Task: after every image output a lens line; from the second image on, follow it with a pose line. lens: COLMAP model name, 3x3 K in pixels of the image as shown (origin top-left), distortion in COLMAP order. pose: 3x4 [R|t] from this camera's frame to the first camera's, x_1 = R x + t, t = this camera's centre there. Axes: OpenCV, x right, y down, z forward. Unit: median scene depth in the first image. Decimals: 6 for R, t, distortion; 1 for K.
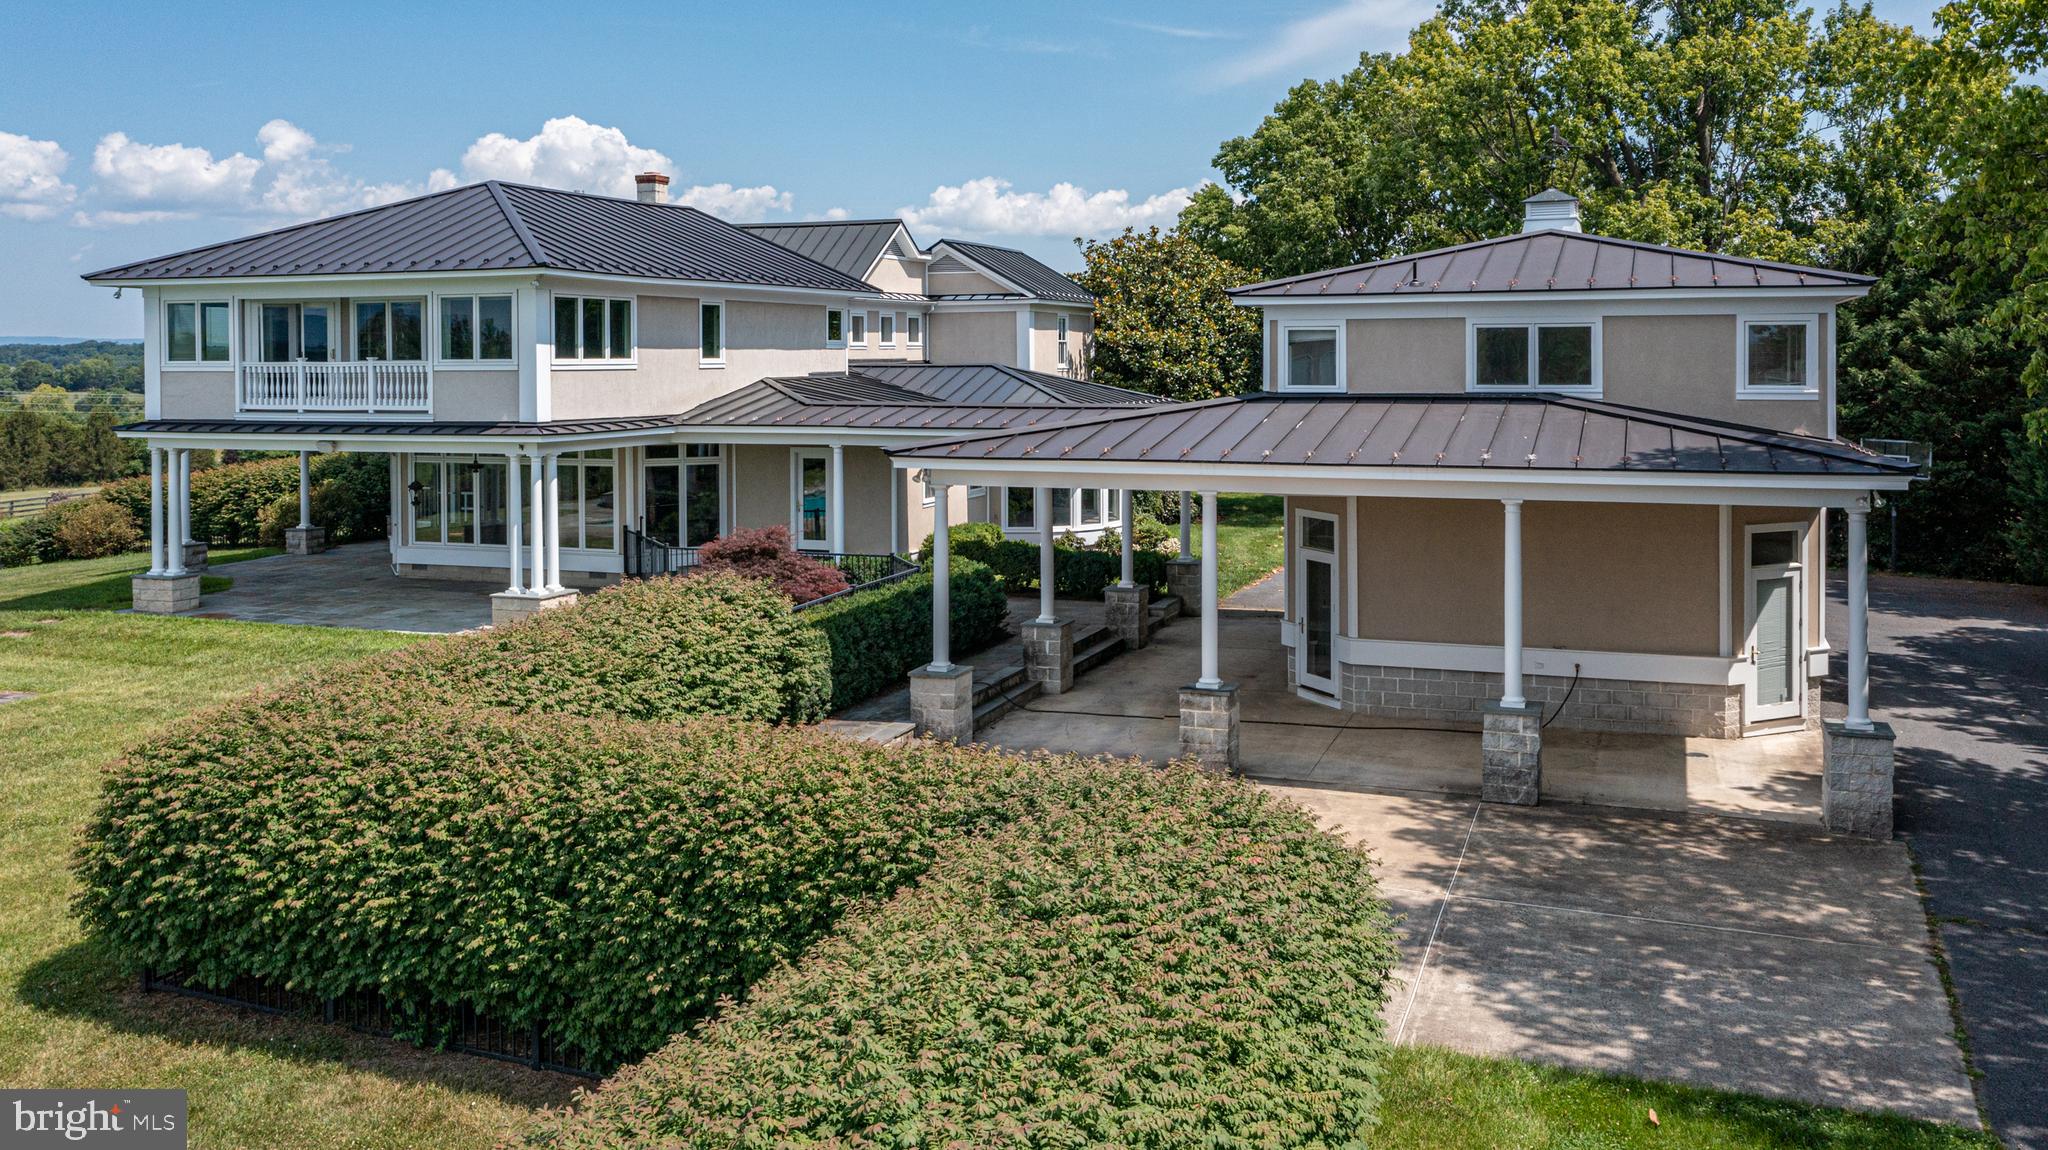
lens RADIAL K [[1727.3, 0, 1022.9], [0, 1727.3, 363.5], [0, 0, 1]] dist [-0.003878, 0.008686]
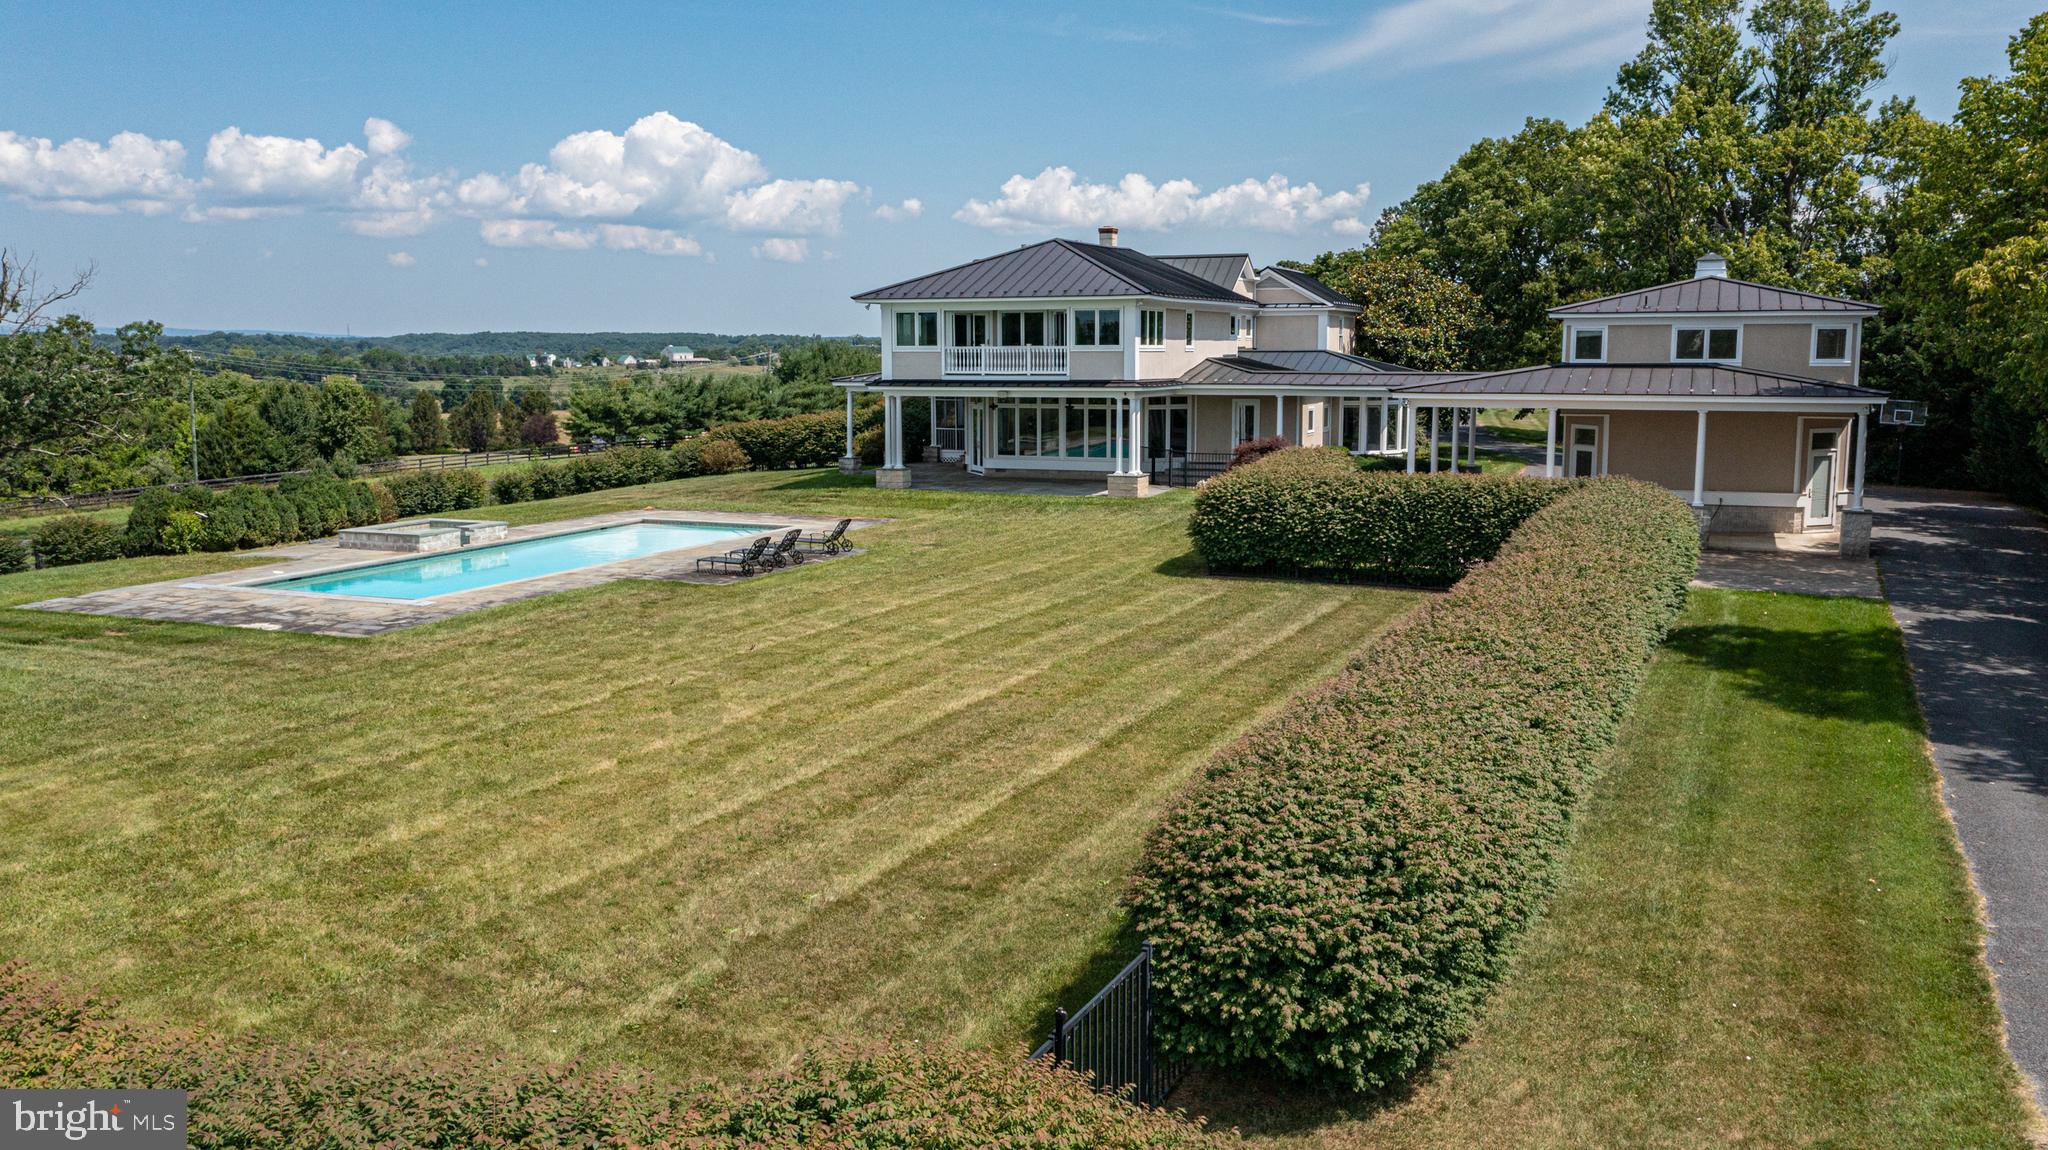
lens RADIAL K [[1664.1, 0, 1024.4], [0, 1664.1, 550.2], [0, 0, 1]] dist [0.000002, 0.014150]
pose [[0.999317, 0.007420, -0.036209, -0.304822], [-0.003153, 0.993186, 0.116494, 0.007473], [0.036827, -0.116300, 0.992531, -0.699945]]
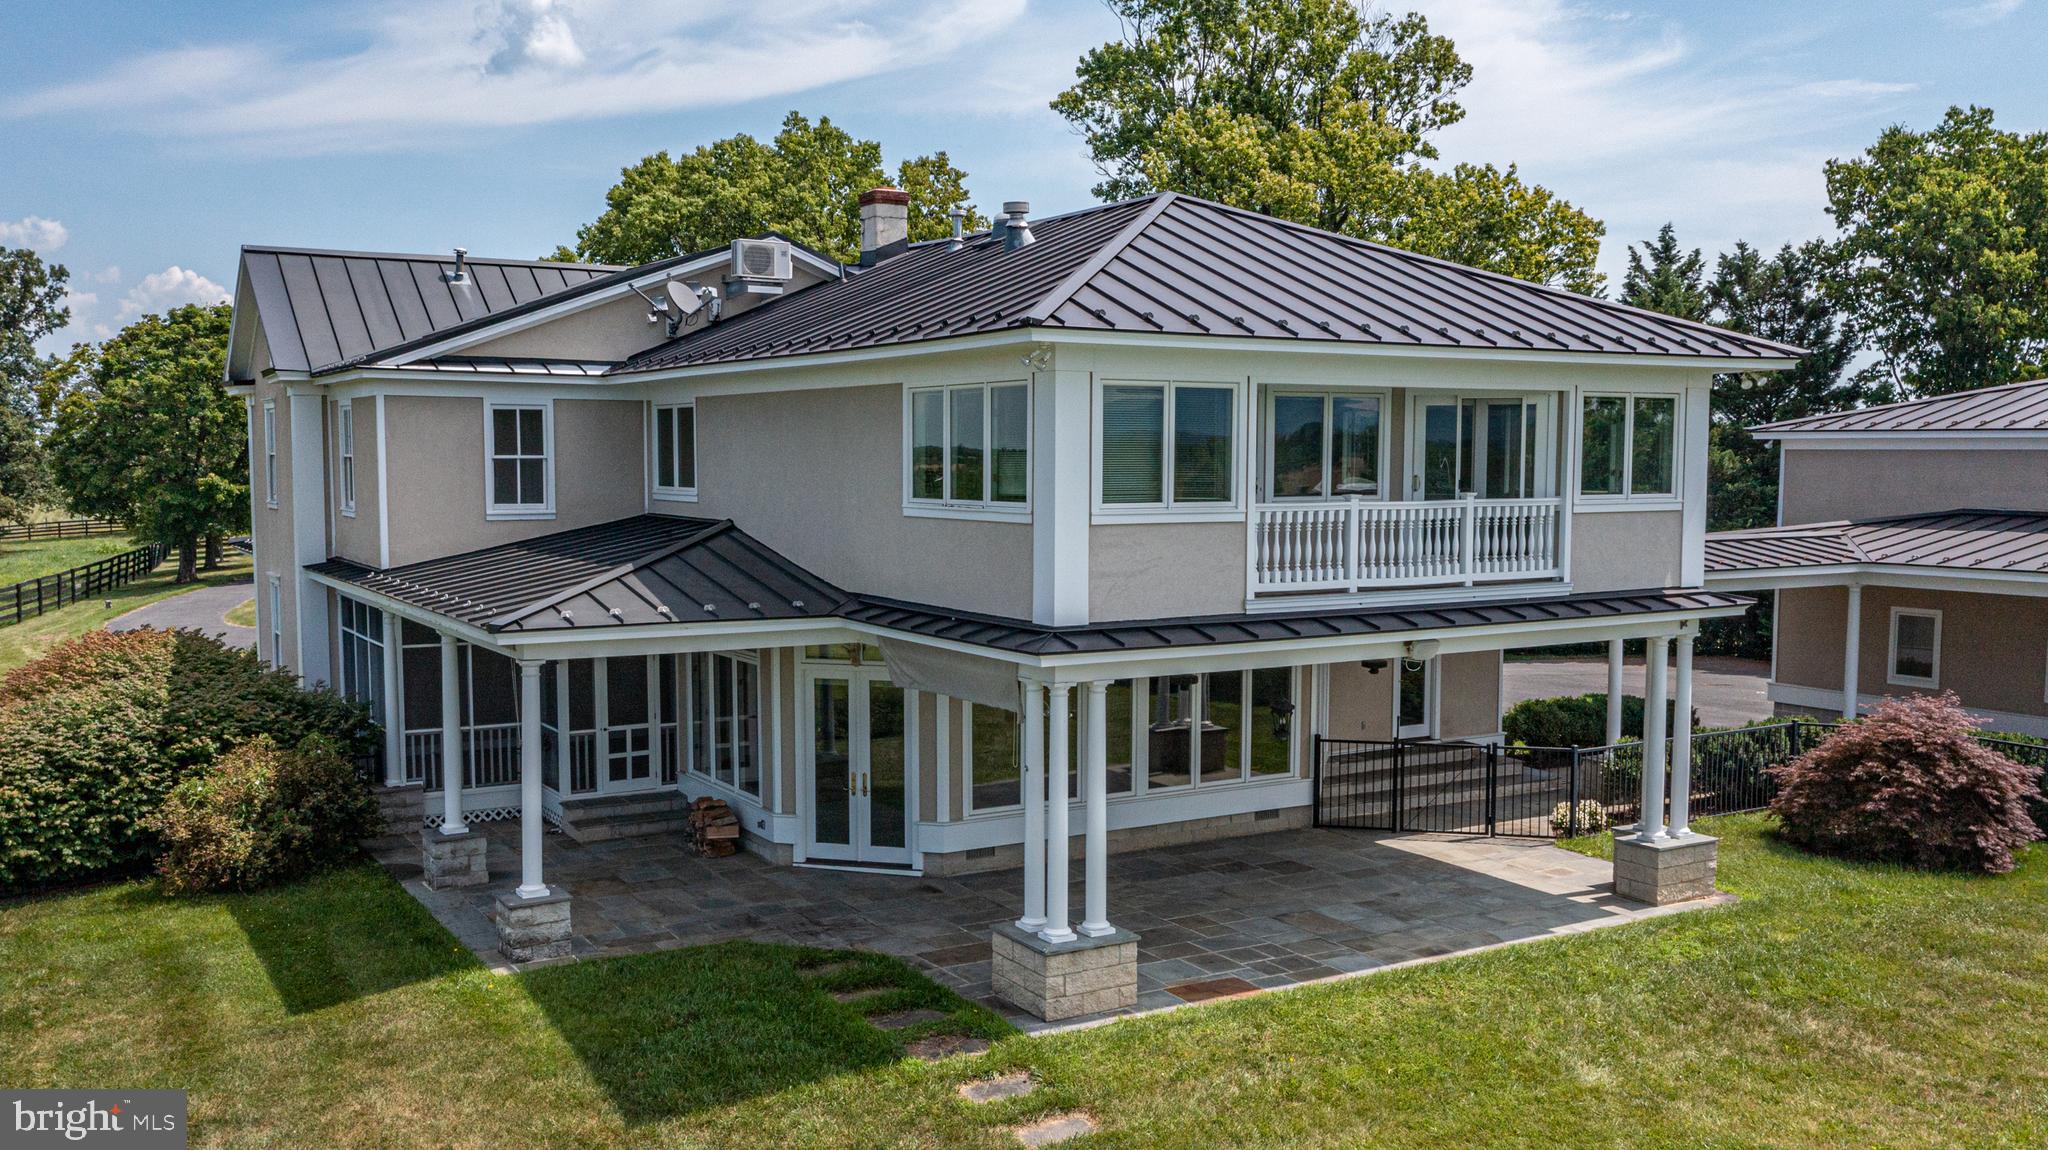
lens RADIAL K [[1805.5, 0, 1024.0], [0, 1805.5, 575.0], [0, 0, 1]] dist [-0.009970, 0.003946]
pose [[0.623771, -0.051641, 0.779899, -0.911708], [-0.002356, 0.997686, 0.067947, -0.016098], [-0.781603, -0.044221, 0.622206, 0.704346]]
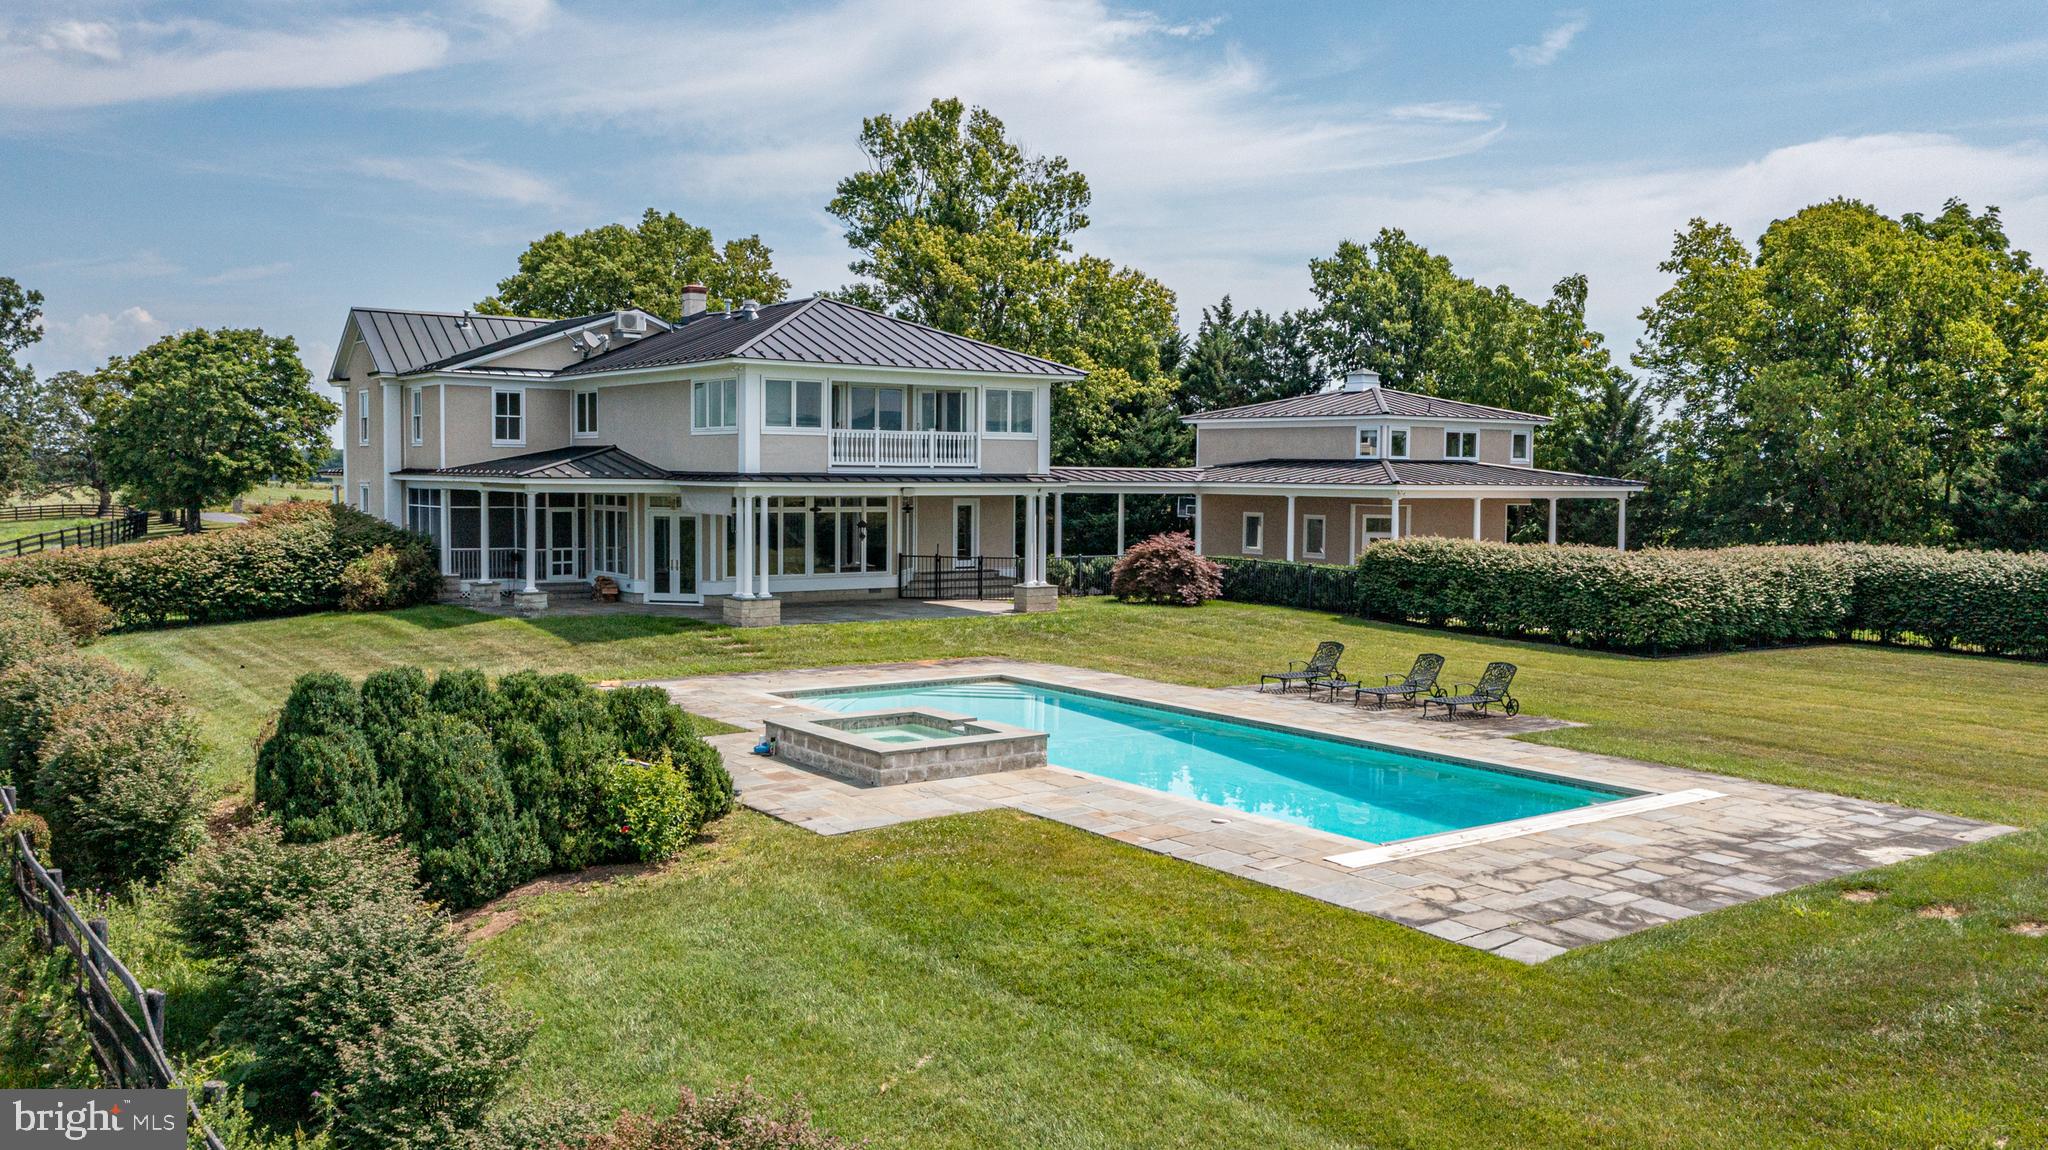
lens RADIAL K [[1664.1, 0, 1024.4], [0, 1664.1, 550.2], [0, 0, 1]] dist [0.000002, 0.014150]
pose [[0.550074, -0.032999, 0.834464, -1.405209], [-0.011431, 0.998828, 0.047034, 0.029469], [-0.835038, -0.035411, 0.549052, 0.183496]]
